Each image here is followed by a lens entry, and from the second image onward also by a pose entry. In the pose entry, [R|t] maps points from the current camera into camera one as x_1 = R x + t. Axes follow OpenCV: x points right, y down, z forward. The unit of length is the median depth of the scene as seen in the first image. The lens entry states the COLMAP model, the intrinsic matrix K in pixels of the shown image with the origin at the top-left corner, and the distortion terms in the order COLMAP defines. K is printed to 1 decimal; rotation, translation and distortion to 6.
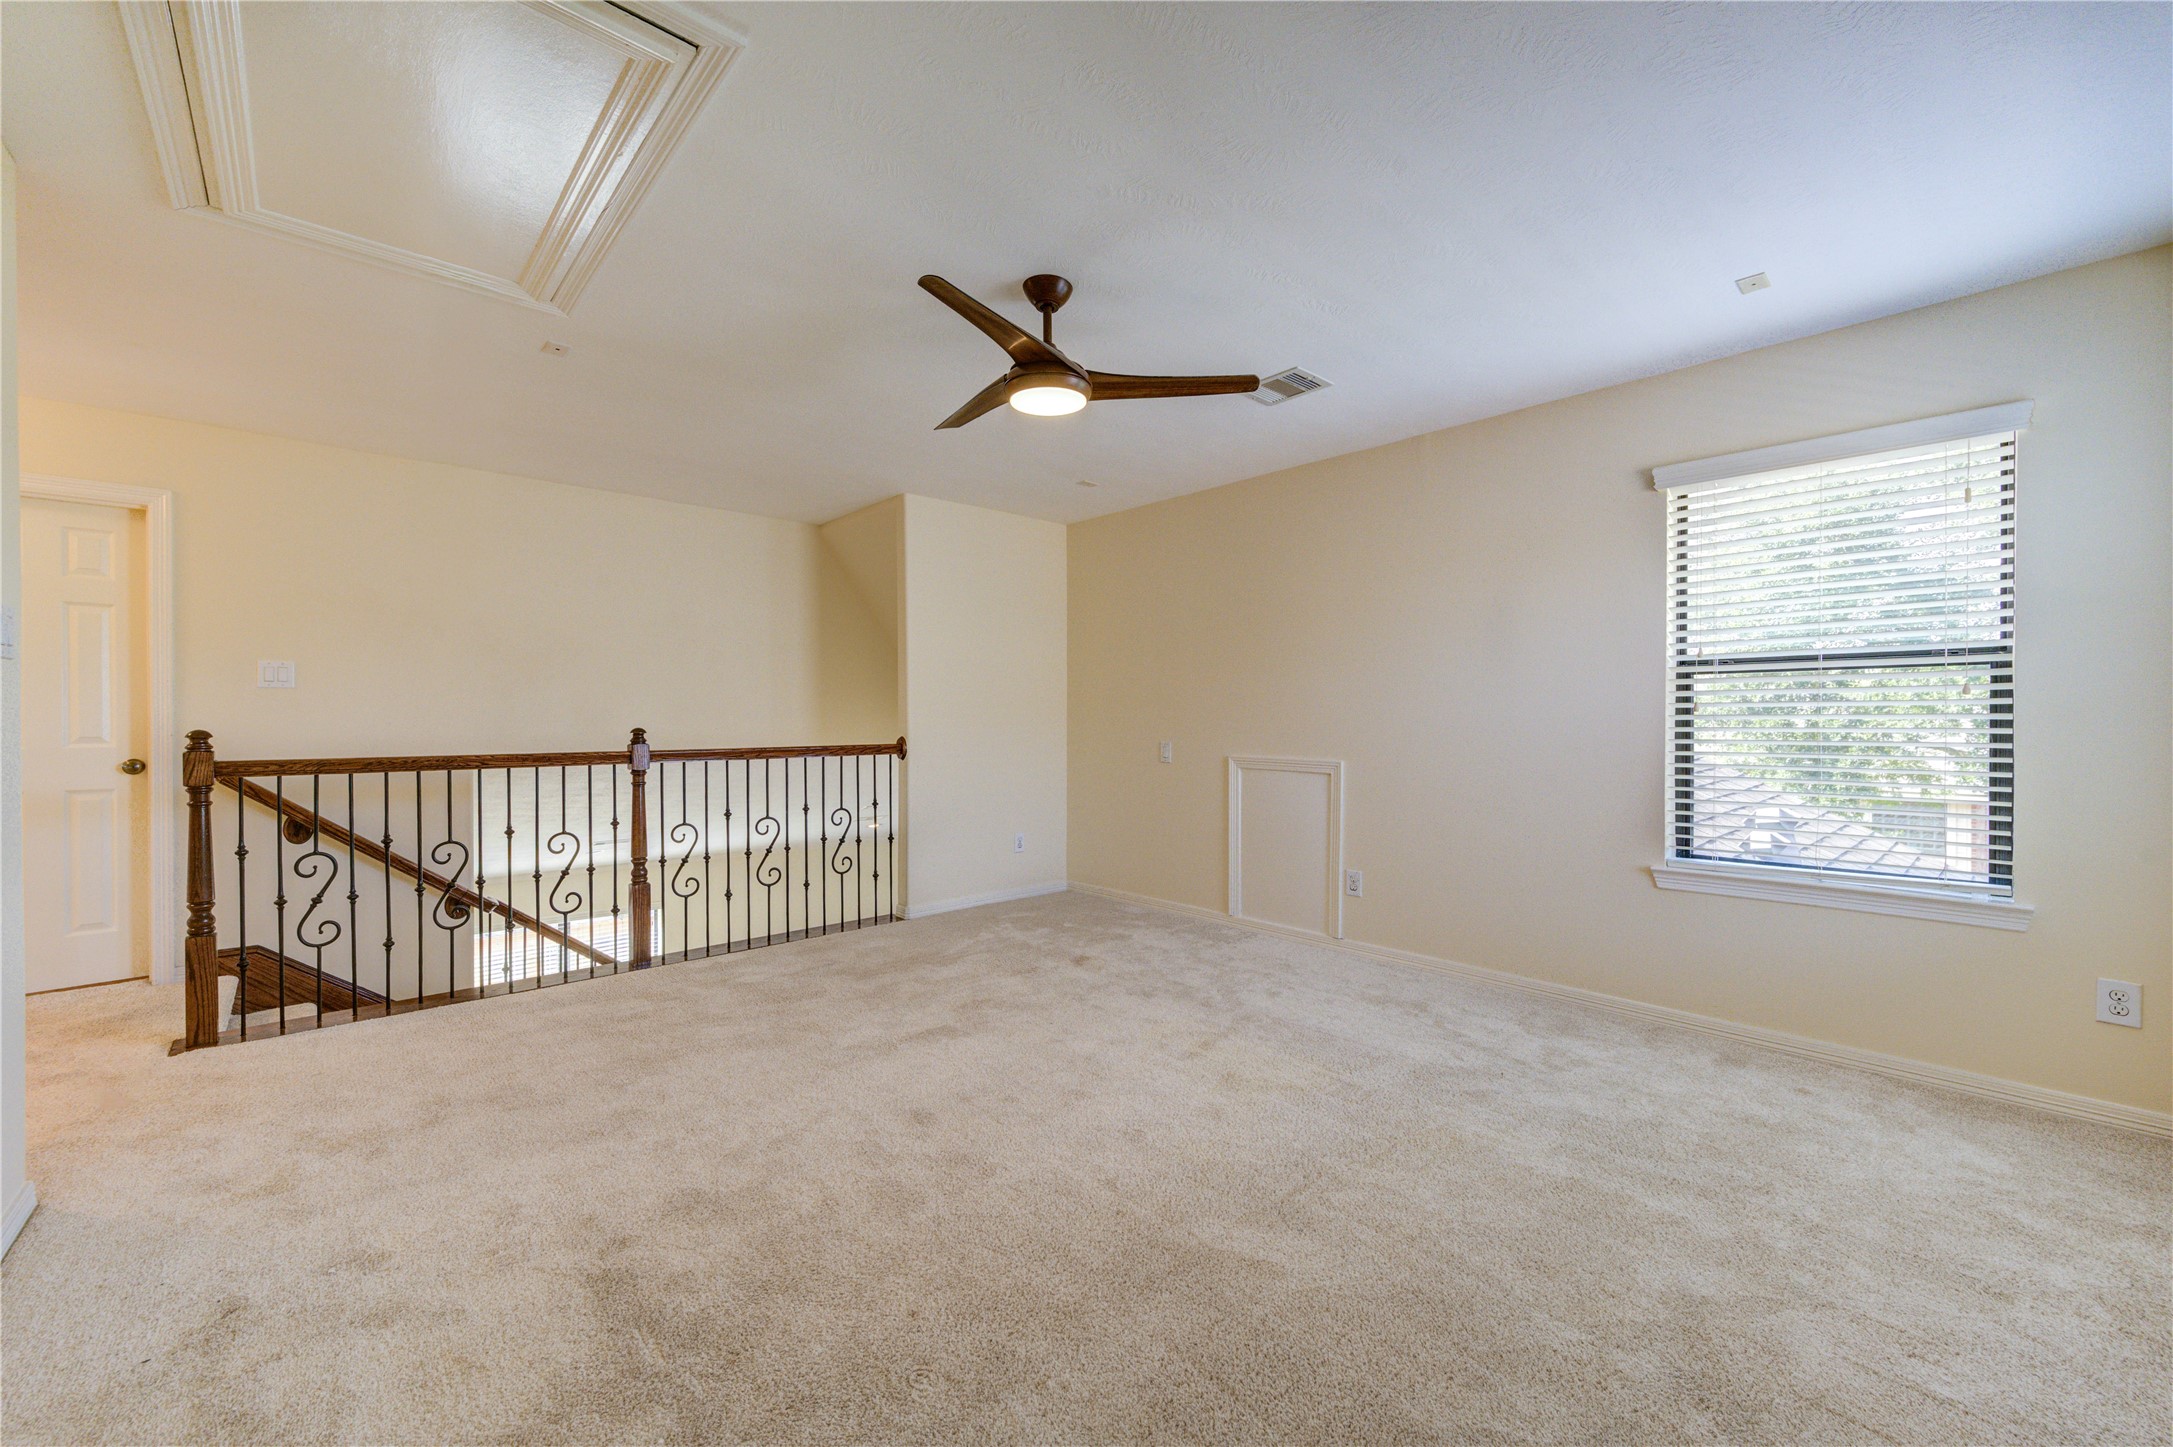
lens RADIAL K [[854.7, 0, 1082.5], [0, 854.7, 728.0], [0, 0, 1]] dist [-0.000225, 0.000669]
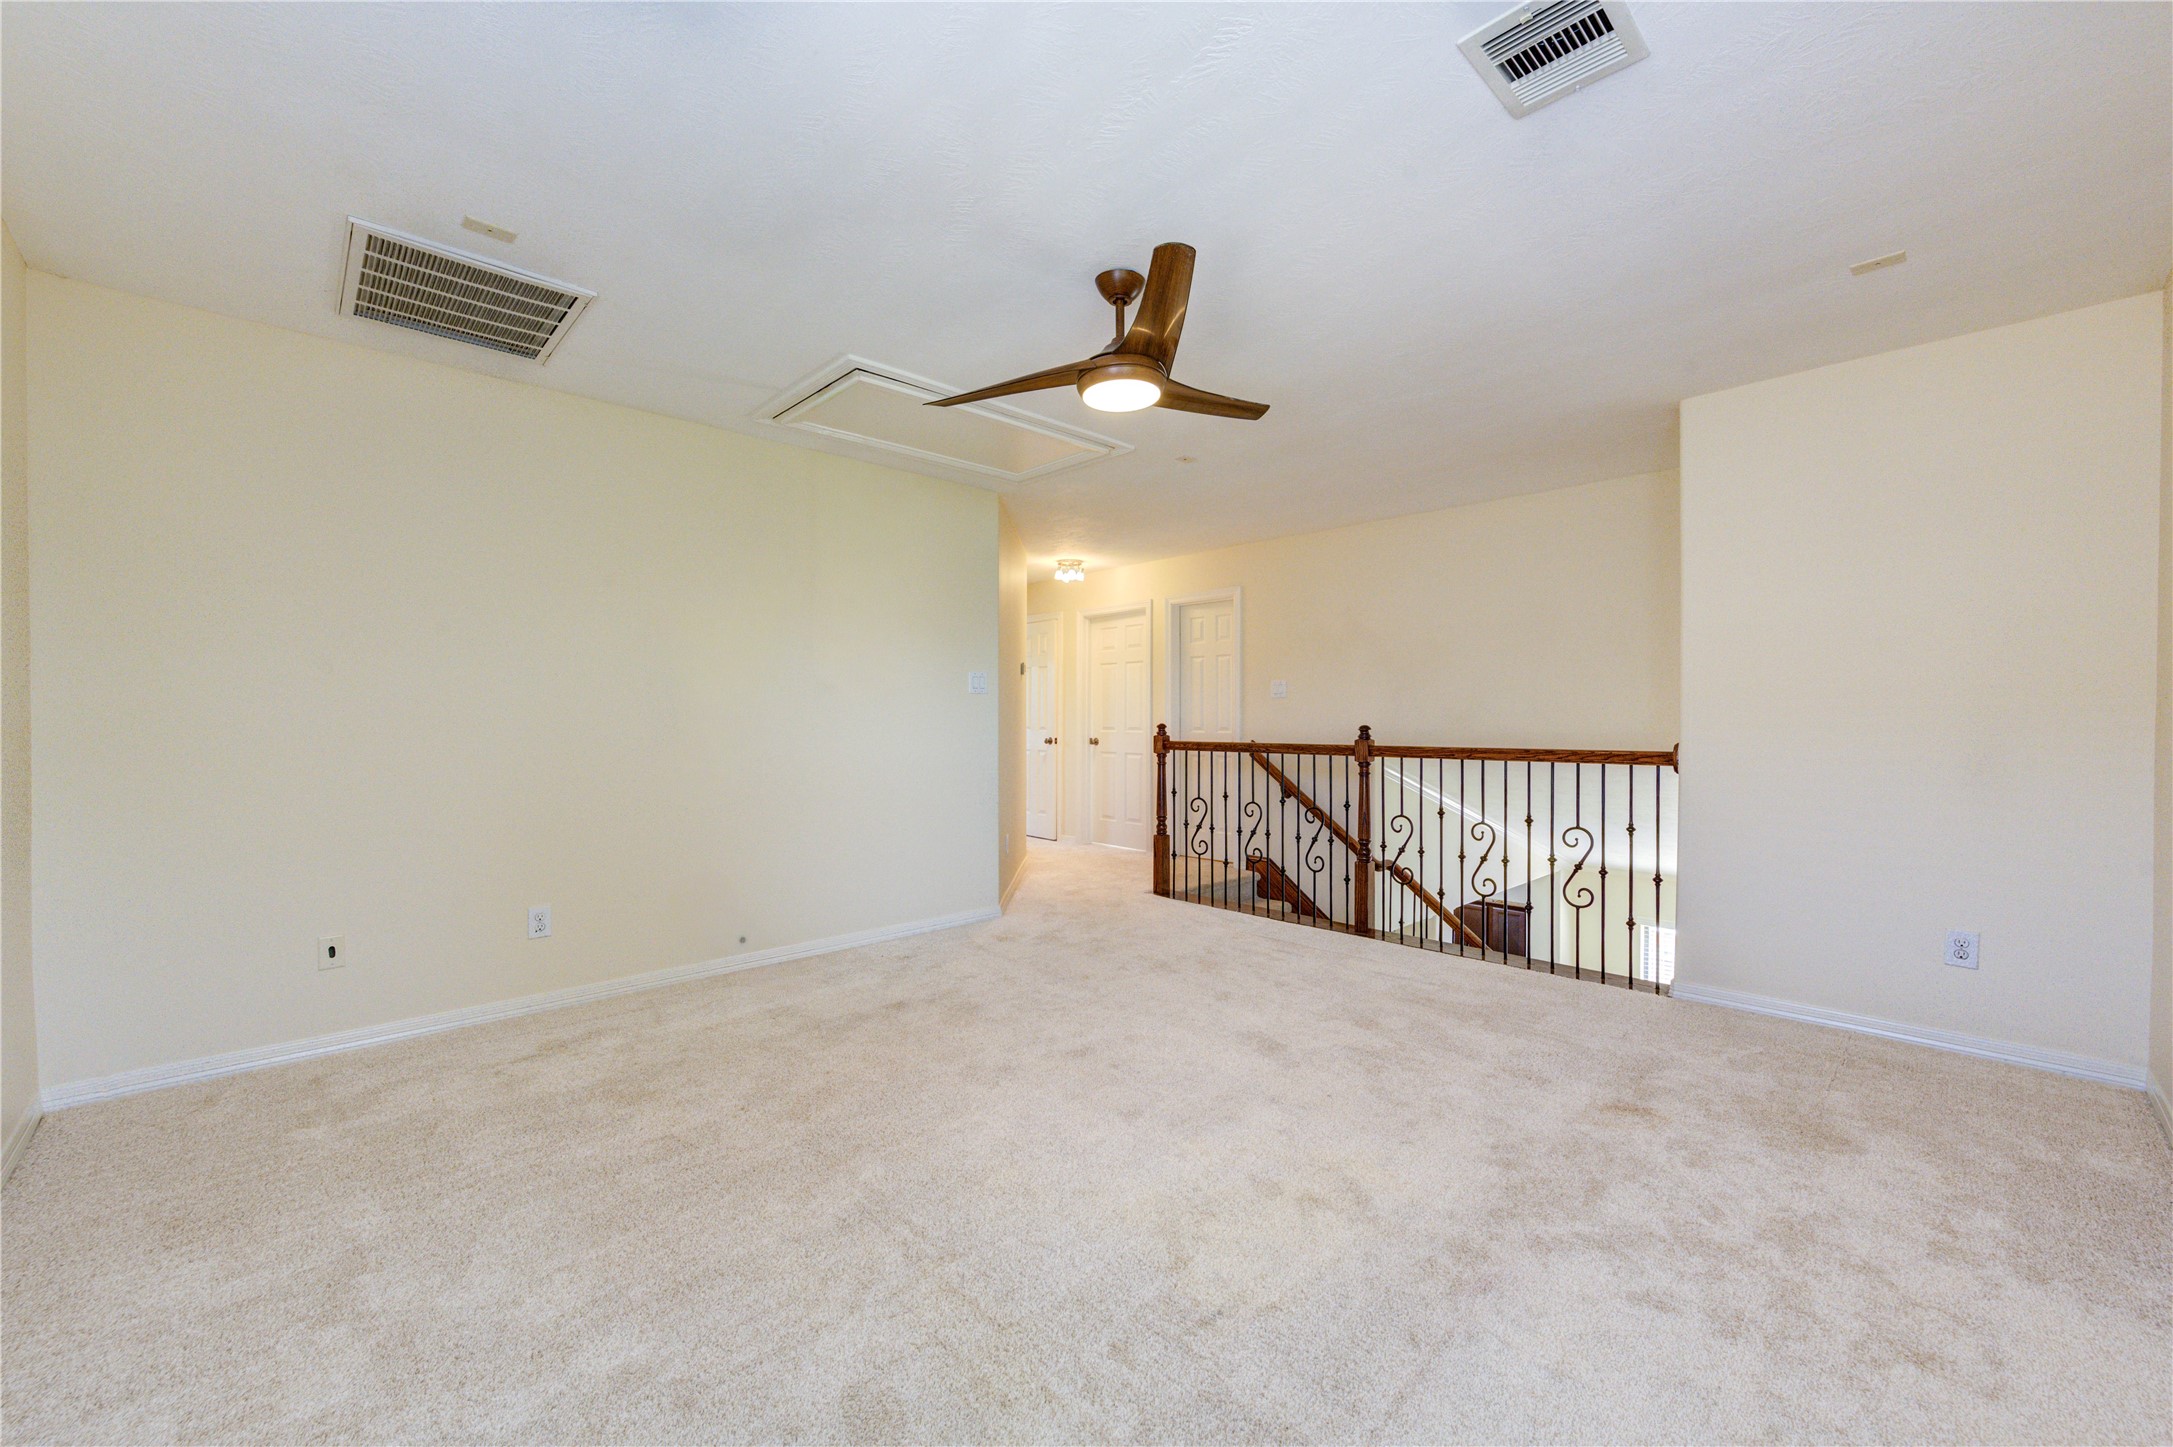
lens RADIAL K [[854.7, 0, 1085.1], [0, 854.7, 724.9], [0, 0, 1]] dist [-0.000225, 0.000669]
pose [[0.017408, 0.009309, -0.999805, 0.612174], [-0.009420, 0.999914, 0.009146, -0.007565], [0.999804, 0.009259, 0.017494, 0.604854]]
